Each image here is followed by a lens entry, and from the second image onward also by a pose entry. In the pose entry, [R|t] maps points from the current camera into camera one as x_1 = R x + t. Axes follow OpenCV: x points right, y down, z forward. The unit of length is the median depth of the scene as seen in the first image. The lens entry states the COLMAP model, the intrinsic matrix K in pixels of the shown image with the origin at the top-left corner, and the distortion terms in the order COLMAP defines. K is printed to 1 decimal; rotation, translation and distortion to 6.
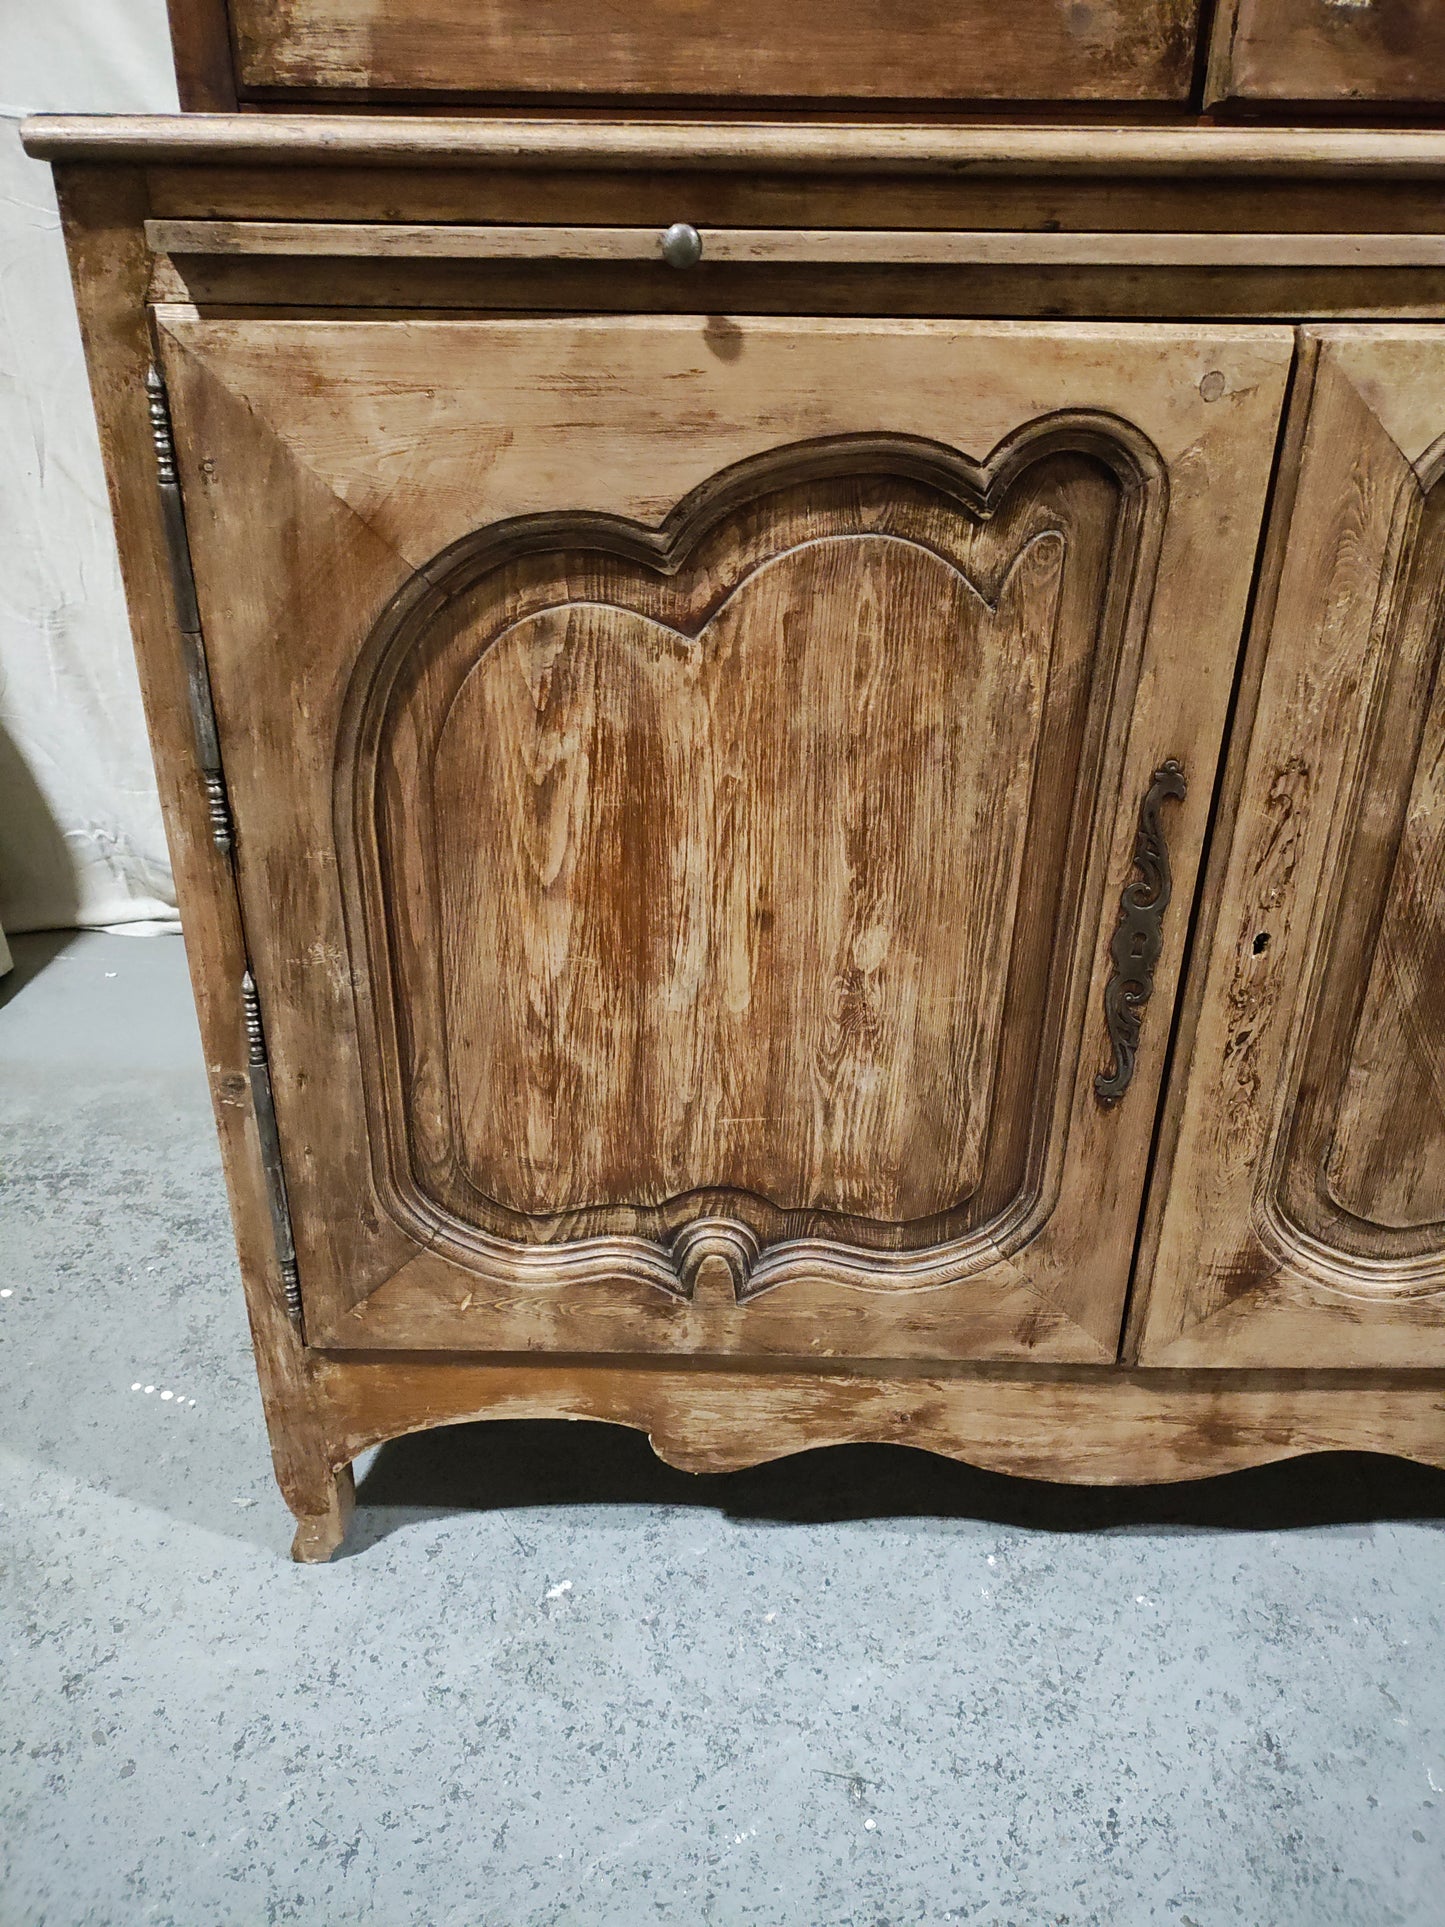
lens RADIAL K [[1418.8, 0, 729.7], [0, 1418.8, 970.1], [0, 0, 1]] dist [0.086240, -0.128631]
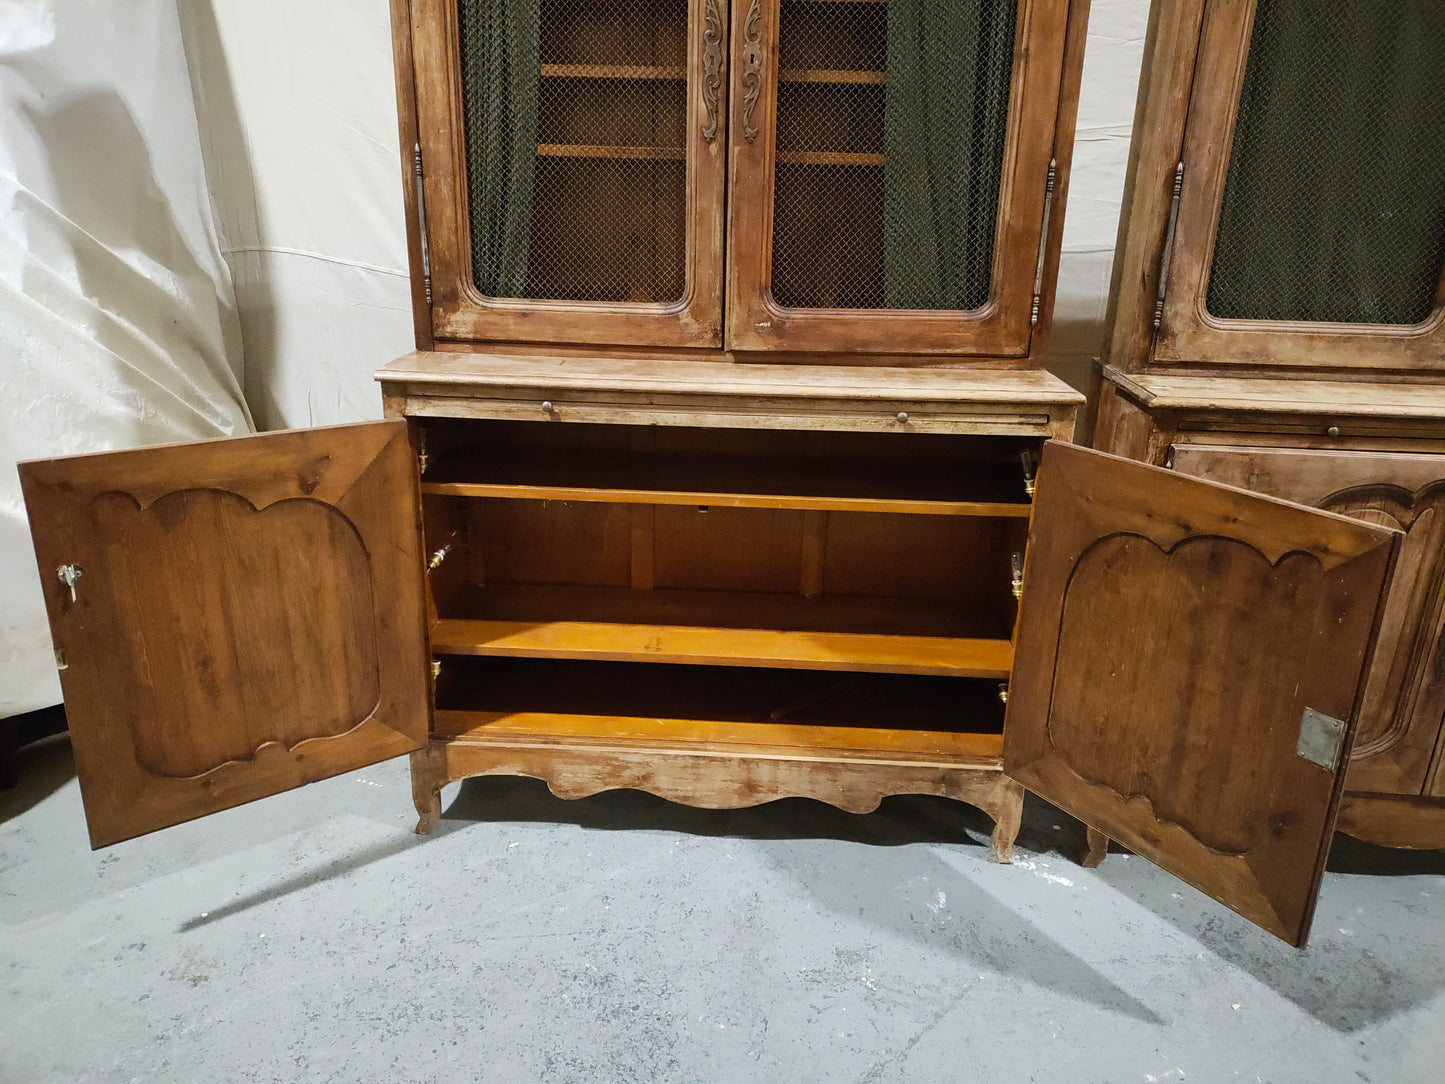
lens RADIAL K [[1052.2, 0, 722.5], [0, 1052.2, 542.0], [0, 0, 1]] dist [0.112796, -0.181042]
pose [[0.998799, 0.028026, -0.040193, 0.416869], [-0.033032, 0.990987, -0.129824, 0.141251], [0.036192, 0.130995, 0.990722, -1.282988]]
